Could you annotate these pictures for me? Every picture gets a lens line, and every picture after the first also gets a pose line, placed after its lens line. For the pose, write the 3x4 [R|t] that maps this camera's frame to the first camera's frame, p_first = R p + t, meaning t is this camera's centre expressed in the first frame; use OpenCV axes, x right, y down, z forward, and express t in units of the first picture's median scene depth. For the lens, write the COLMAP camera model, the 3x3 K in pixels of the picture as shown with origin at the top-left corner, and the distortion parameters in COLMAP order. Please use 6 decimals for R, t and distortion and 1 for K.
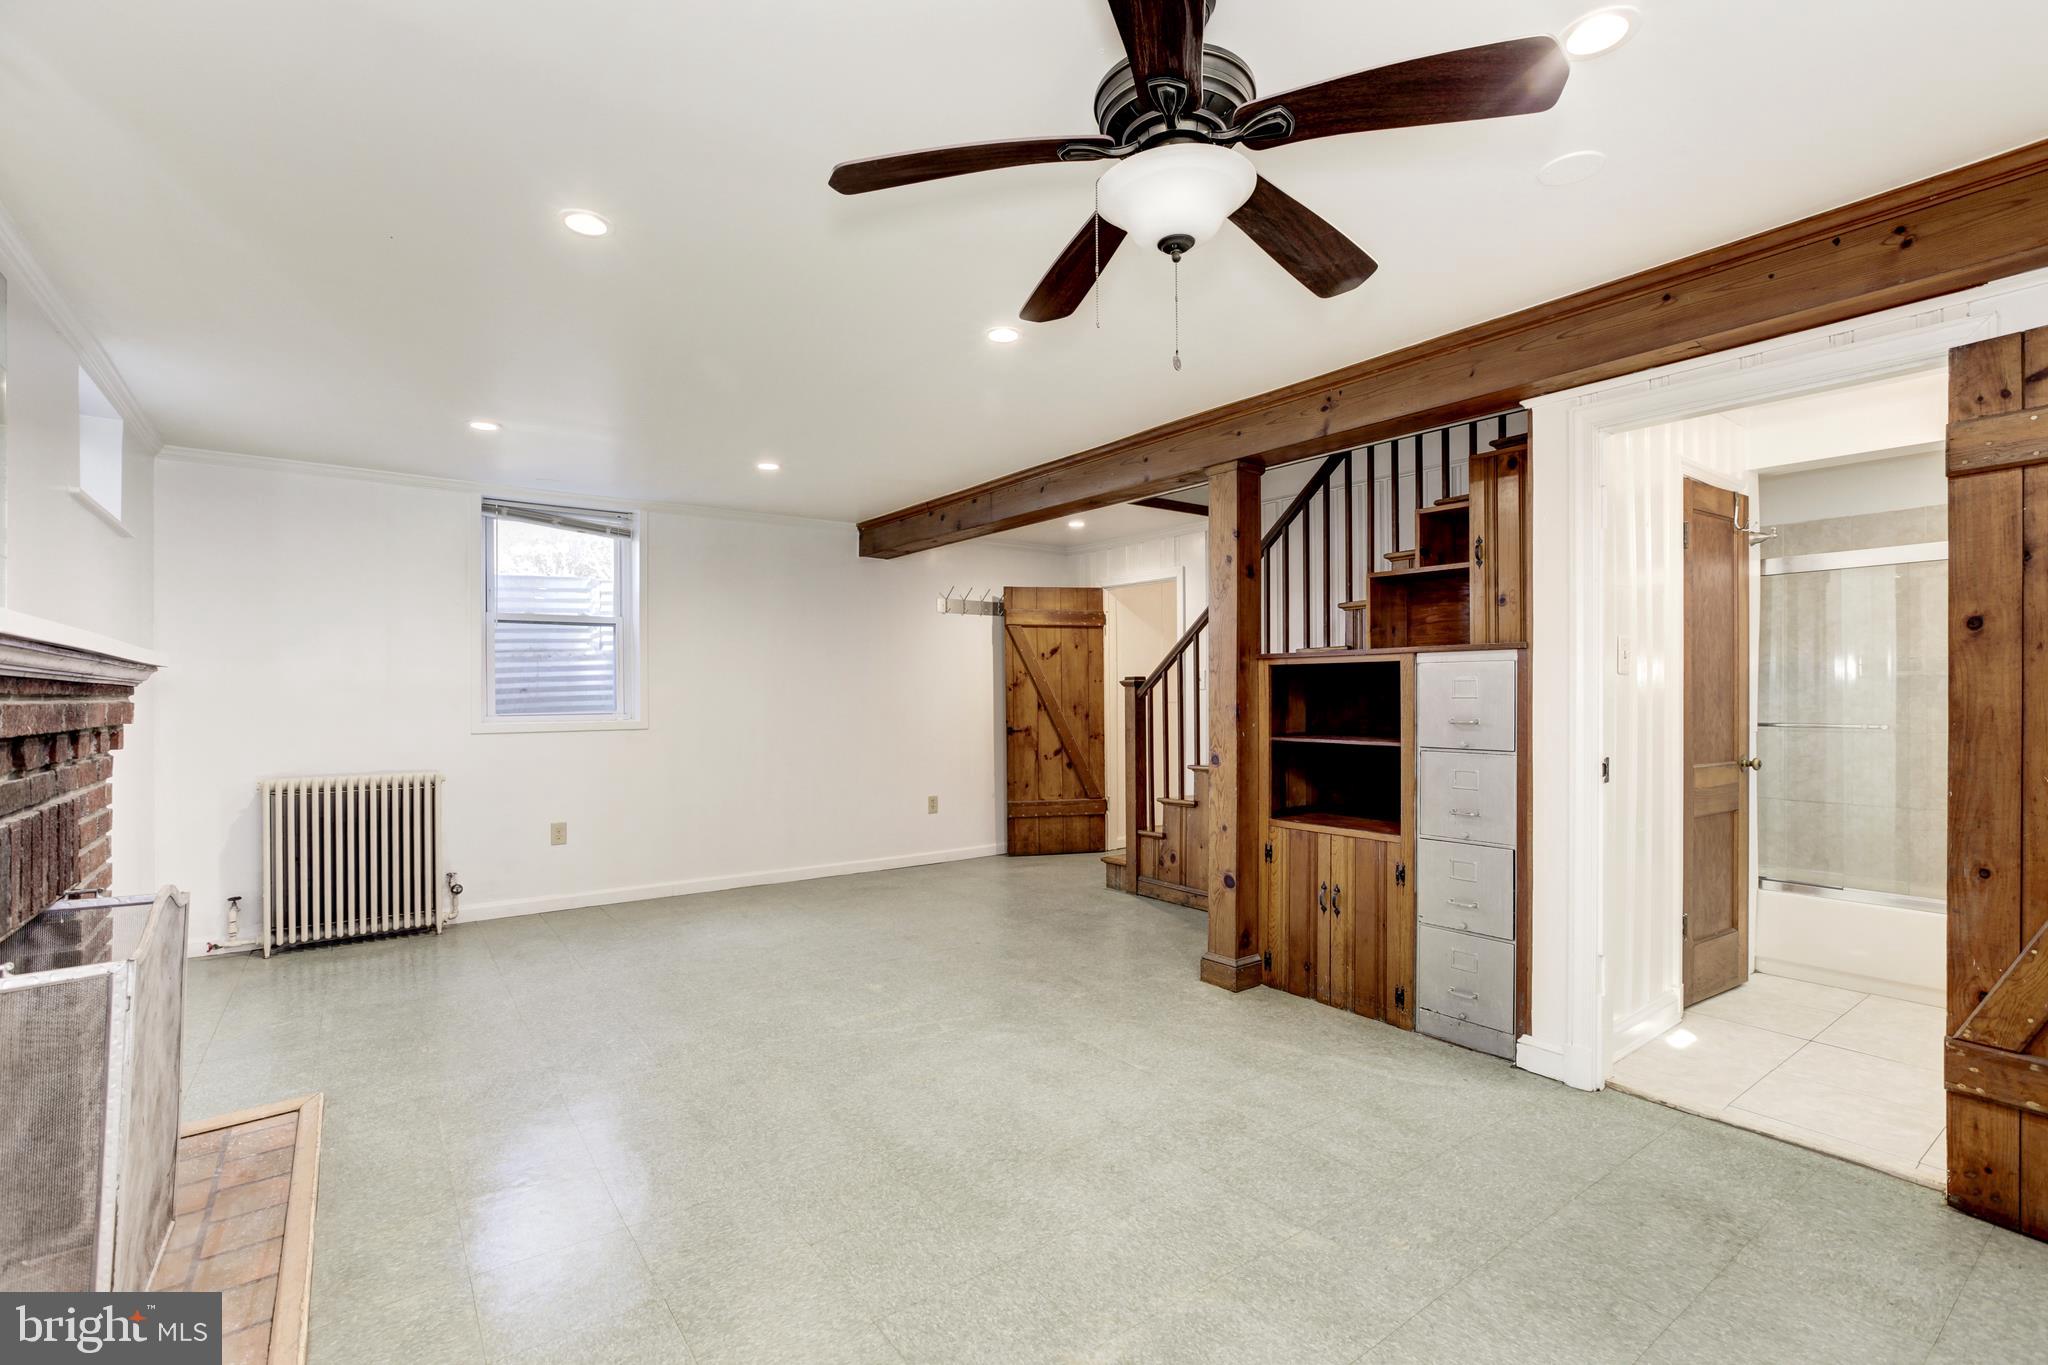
lens RADIAL K [[928.0, 0, 1024.6], [0, 928.0, 696.6], [0, 0, 1]] dist [-0.035008, 0.017297]
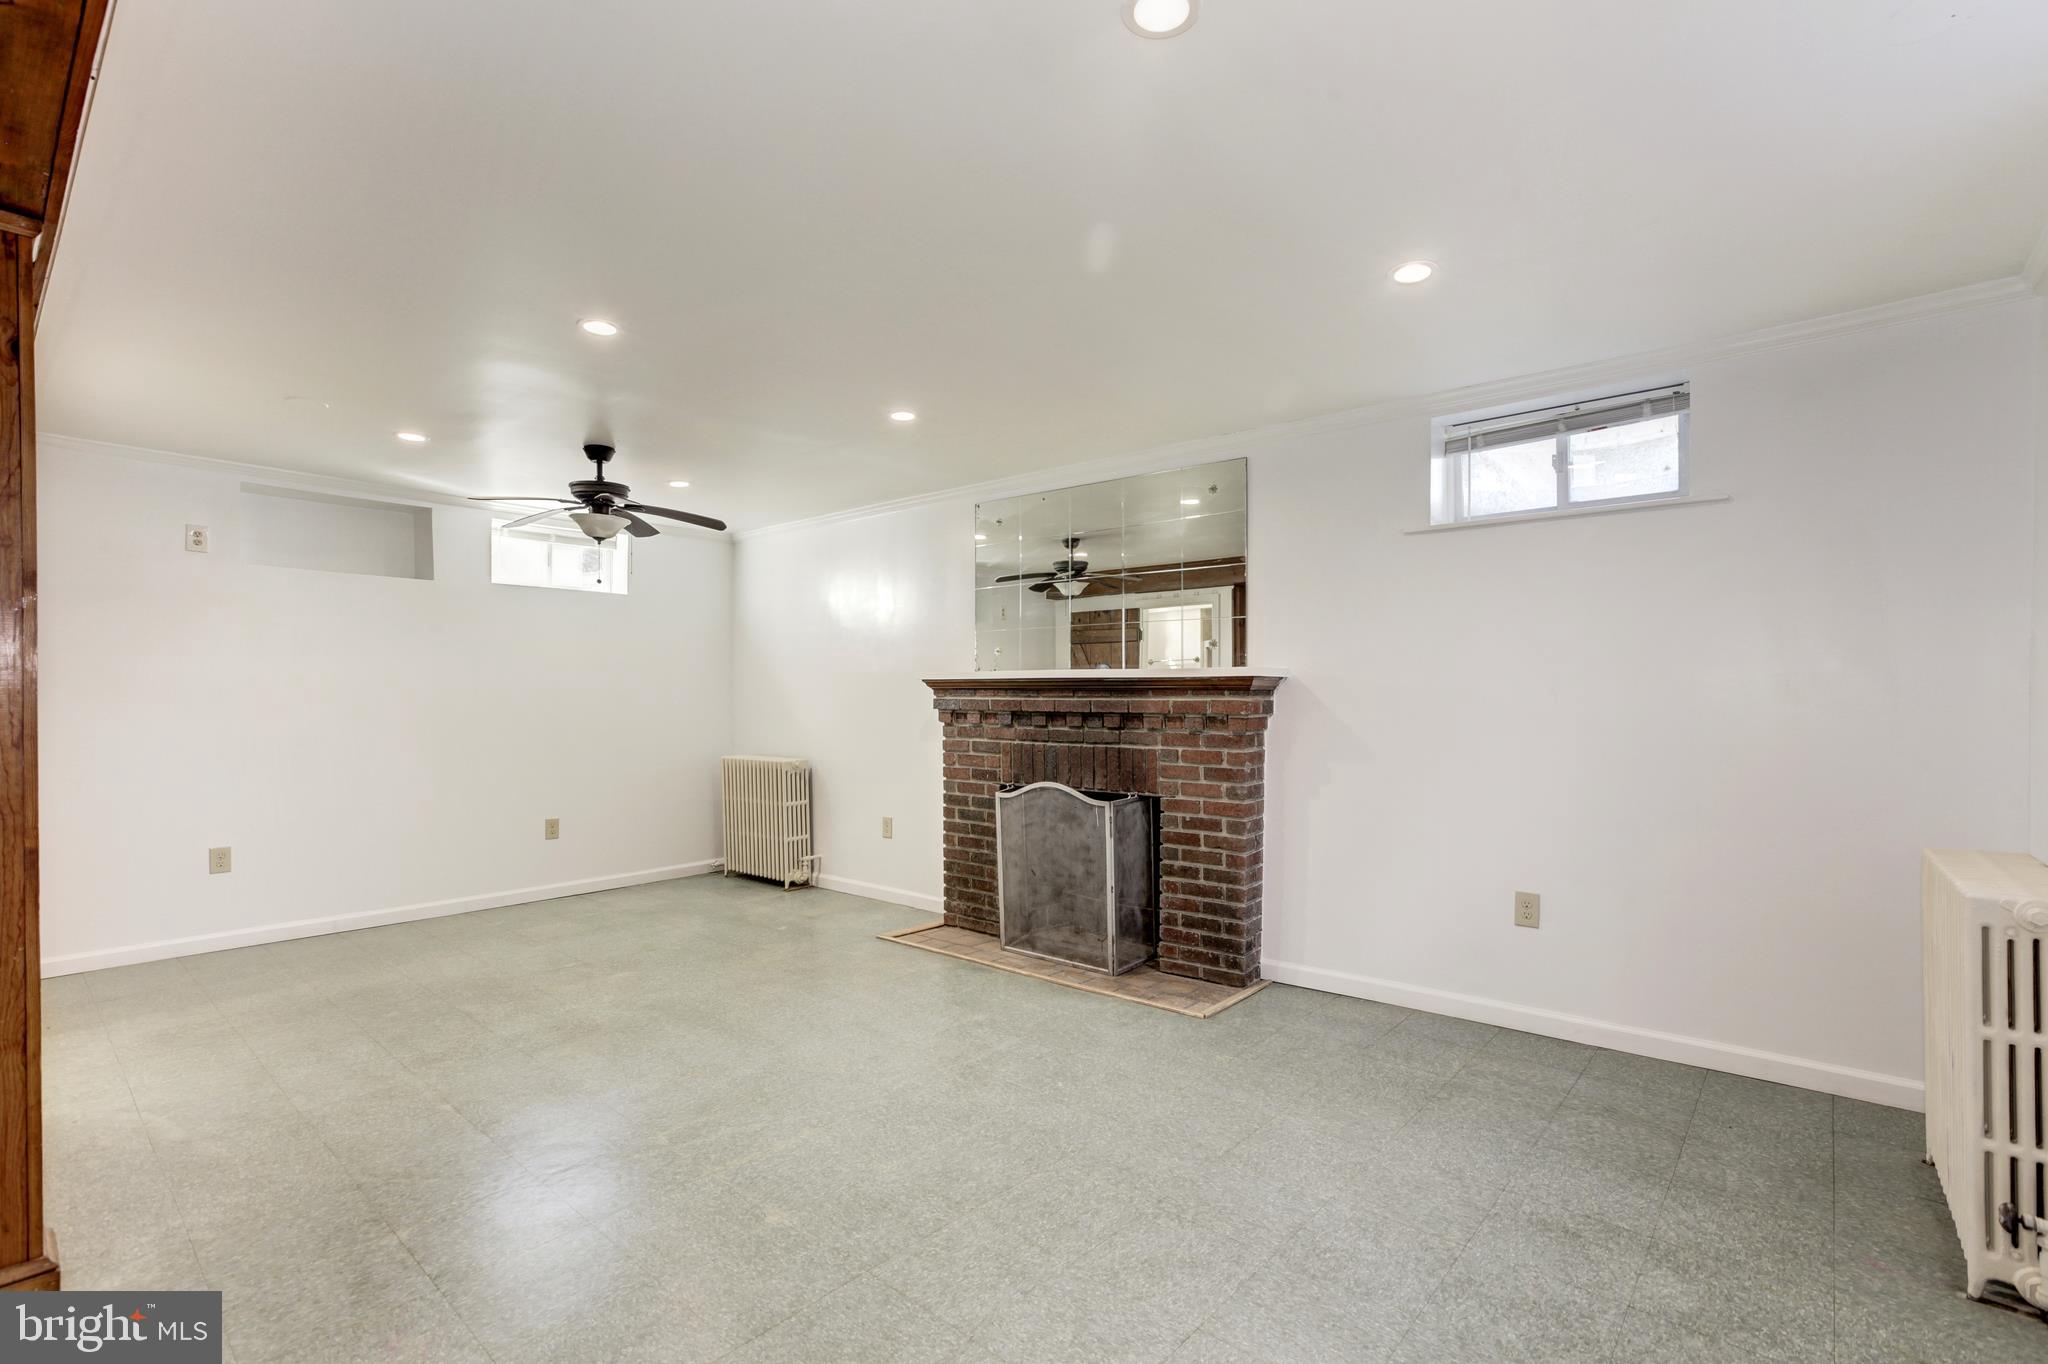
lens RADIAL K [[928.0, 0, 1024.6], [0, 928.0, 696.1], [0, 0, 1]] dist [-0.035008, 0.017297]
pose [[-0.975453, 0.006551, -0.220110, -0.249207], [0.005852, 0.999976, 0.003826, -0.007051], [0.220129, 0.002444, -0.975468, 2.101268]]
